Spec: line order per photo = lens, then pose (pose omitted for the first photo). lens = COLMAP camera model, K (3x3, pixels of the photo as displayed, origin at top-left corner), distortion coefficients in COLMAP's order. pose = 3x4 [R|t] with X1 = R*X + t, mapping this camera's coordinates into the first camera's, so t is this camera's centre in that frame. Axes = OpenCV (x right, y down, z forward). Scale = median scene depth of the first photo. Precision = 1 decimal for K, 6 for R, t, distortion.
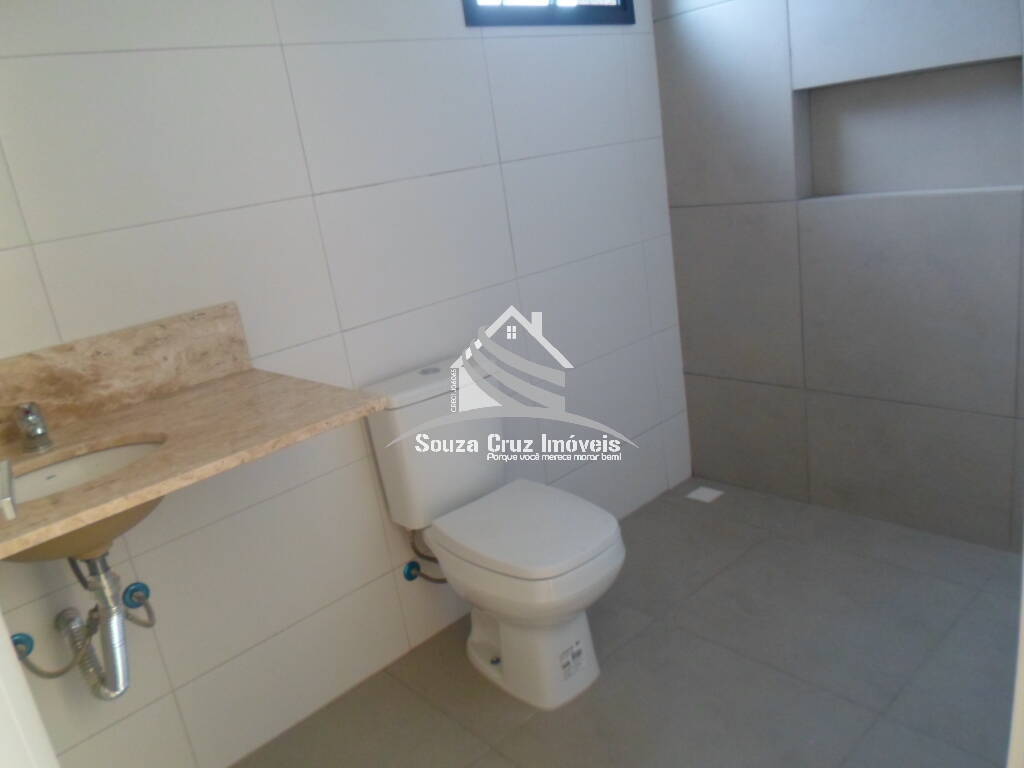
lens RADIAL K [[777.4, 0, 512.0], [0, 777.4, 384.0], [0, 0, 1]] dist [0.005569, -0.026910]
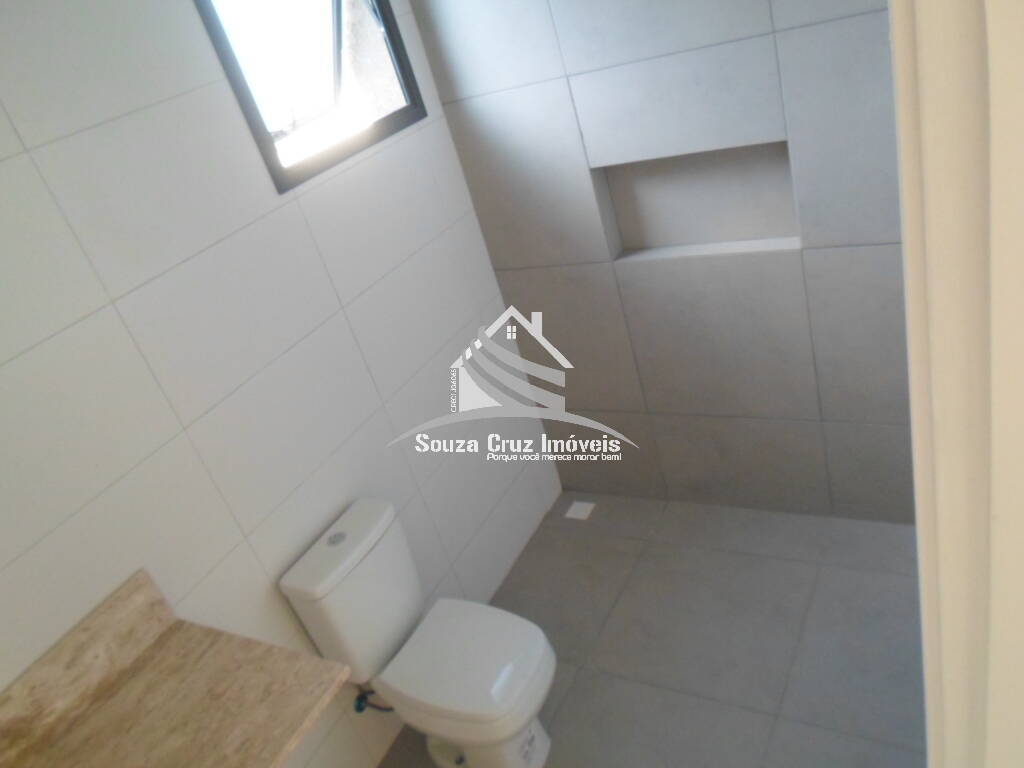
lens RADIAL K [[777.4, 0, 512.0], [0, 777.4, 384.0], [0, 0, 1]] dist [0.005569, -0.026910]
pose [[0.943439, -0.251674, 0.215831, -0.059937], [0.221717, 0.962926, 0.153673, -0.348408], [-0.246505, -0.097128, 0.964262, -0.050196]]
